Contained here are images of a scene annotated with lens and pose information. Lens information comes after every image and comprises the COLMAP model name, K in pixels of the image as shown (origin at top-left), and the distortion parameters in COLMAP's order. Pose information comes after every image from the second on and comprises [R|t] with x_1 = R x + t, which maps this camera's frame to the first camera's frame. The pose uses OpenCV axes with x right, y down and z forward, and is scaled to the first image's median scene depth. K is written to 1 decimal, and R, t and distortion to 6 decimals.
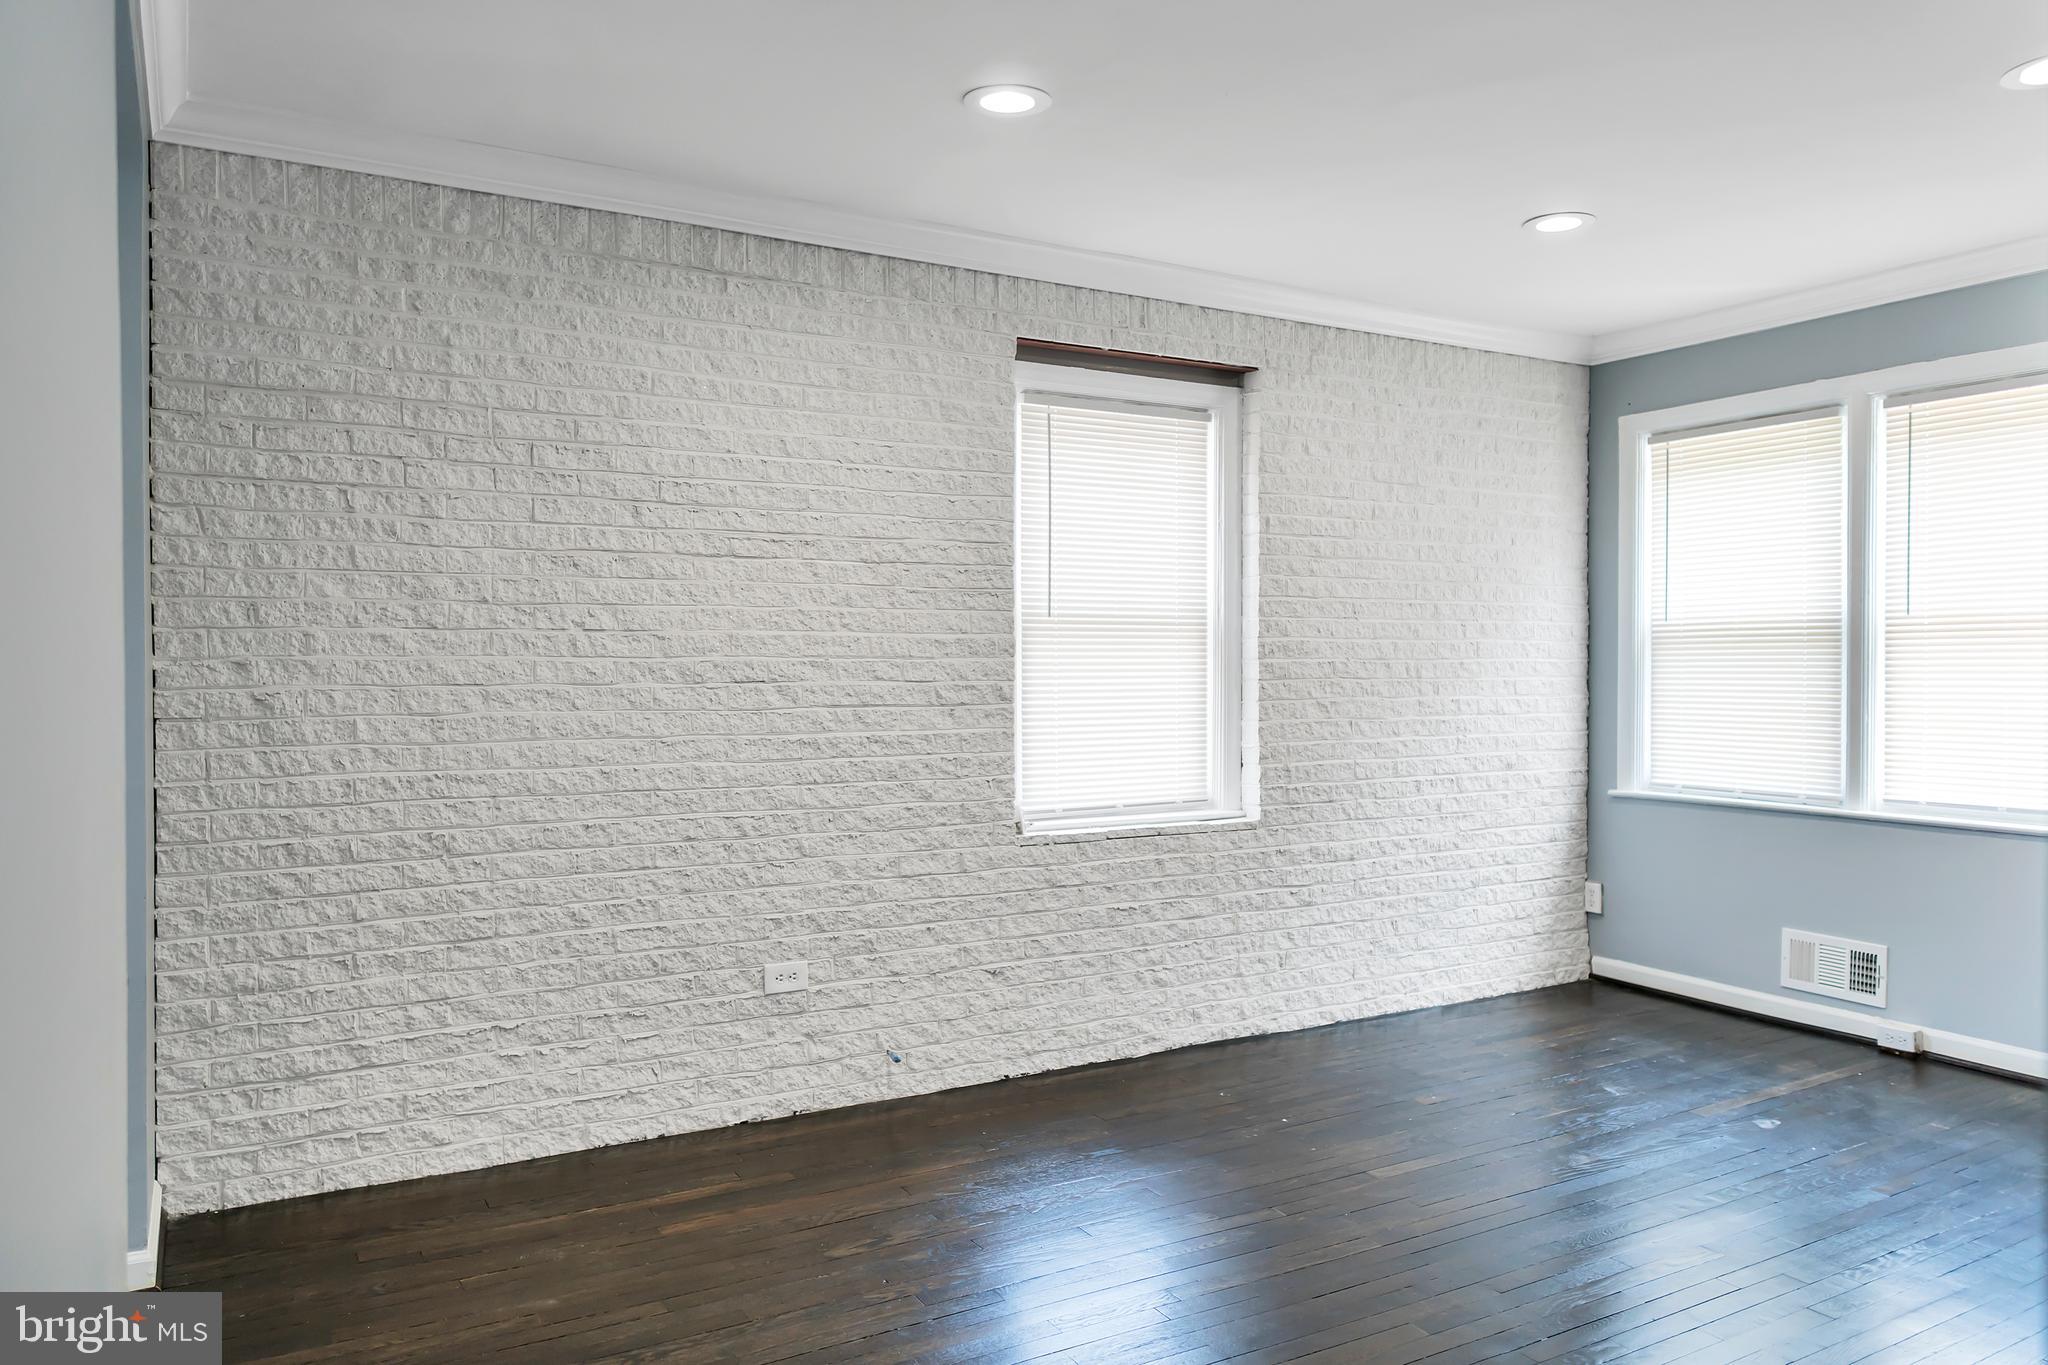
lens RADIAL K [[1431.1, 0, 1057.3], [0, 1431.1, 716.5], [0, 0, 1]] dist [-0.006293, -0.002385]
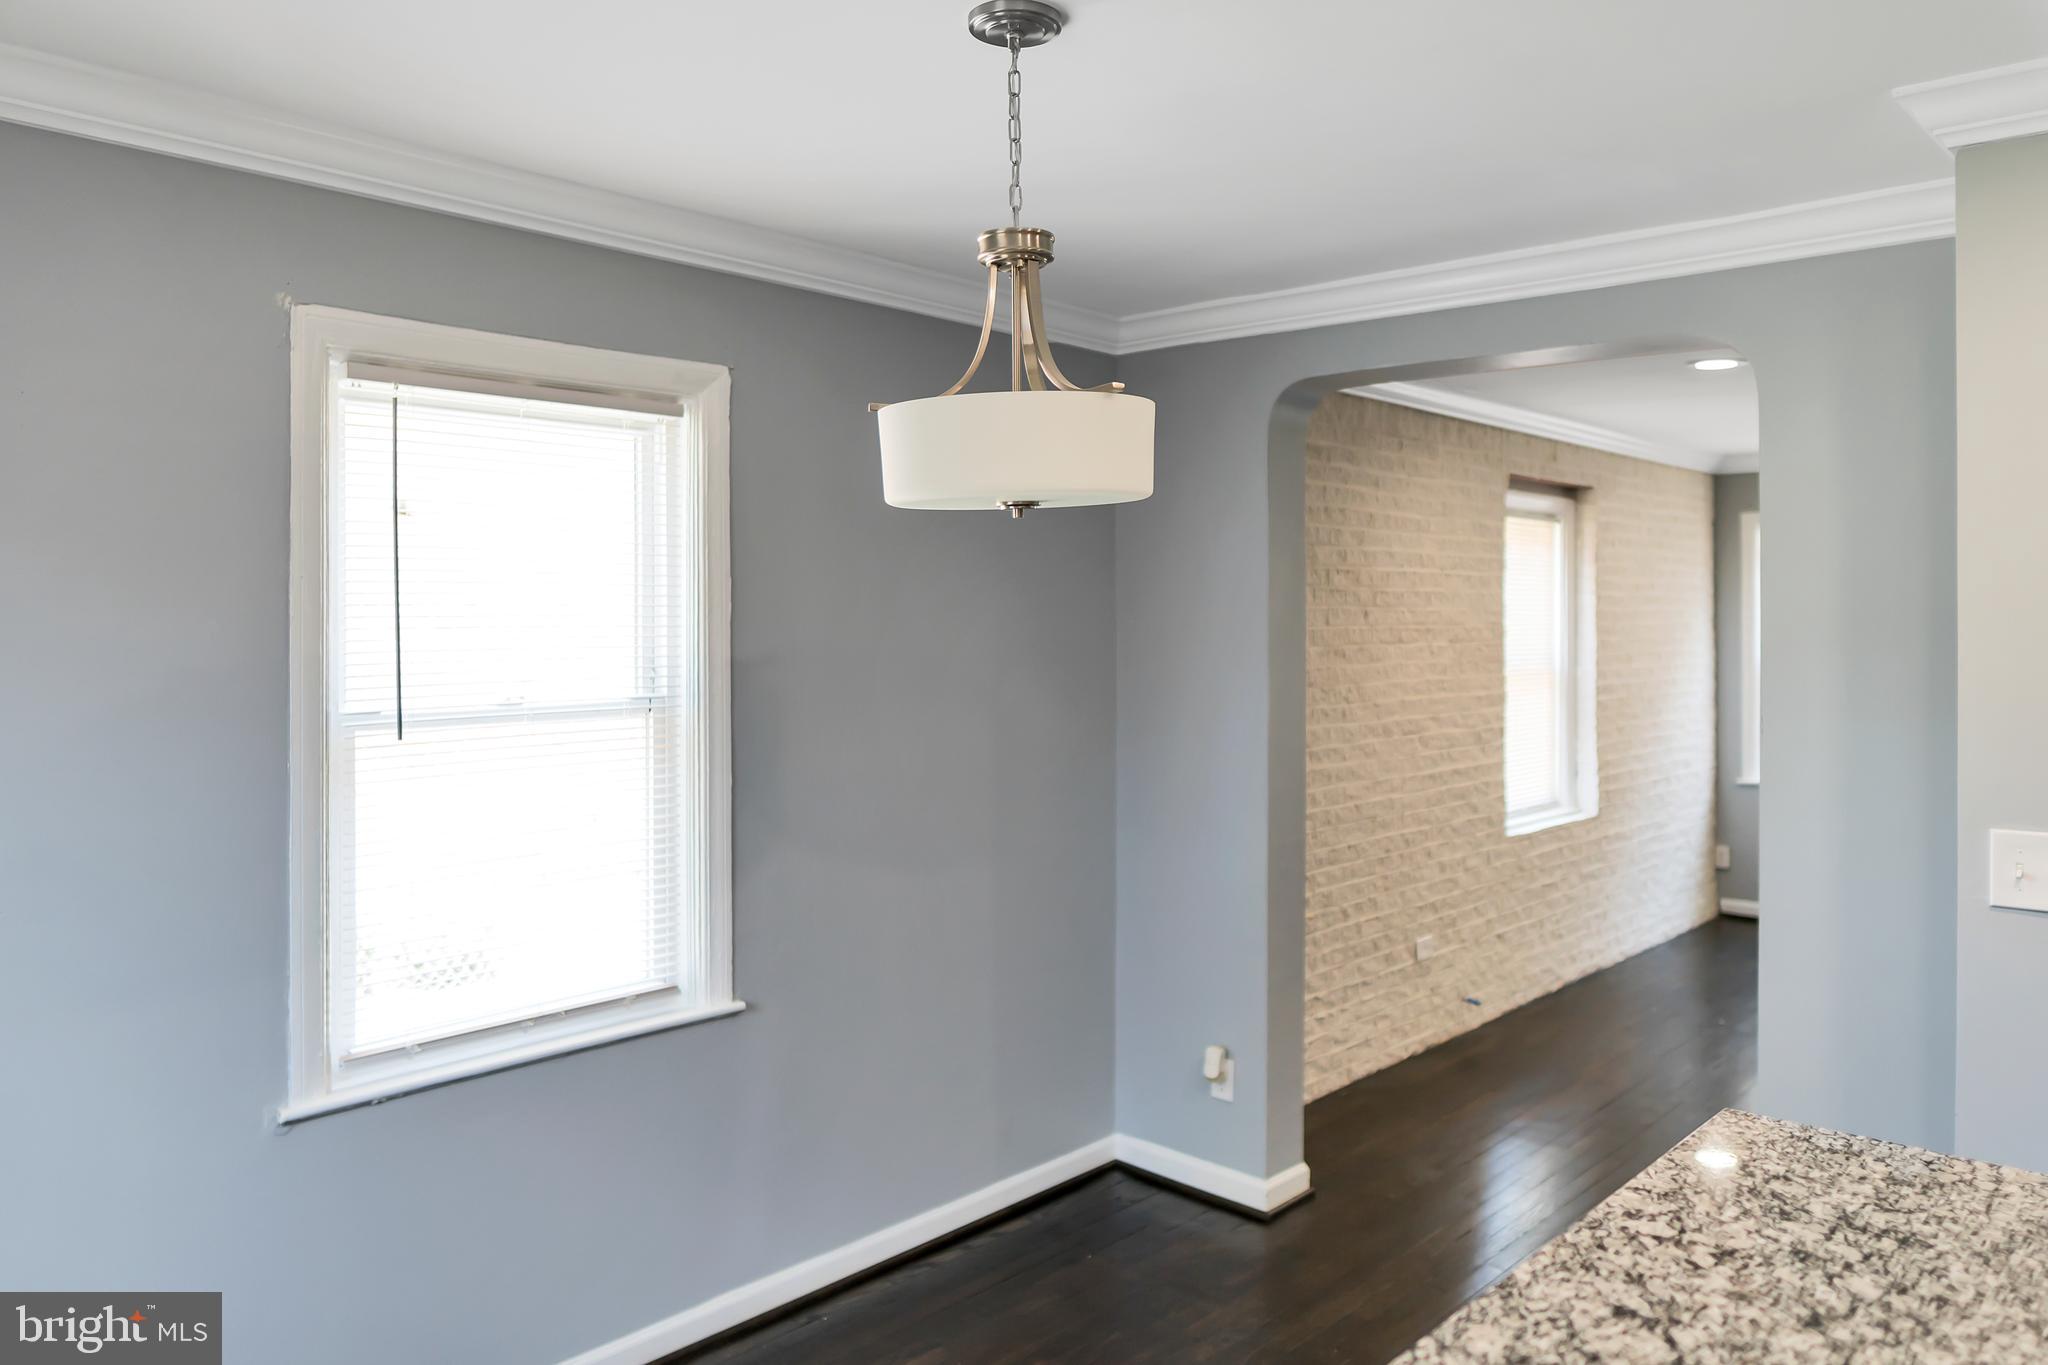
lens RADIAL K [[1431.1, 0, 1024.4], [0, 1431.1, 683.8], [0, 0, 1]] dist [-0.006293, -0.002385]
pose [[0.961587, -0.025238, 0.273338, -0.923682], [0.028015, 0.999588, -0.006261, -0.071794], [-0.273068, 0.013678, 0.961898, -0.211623]]
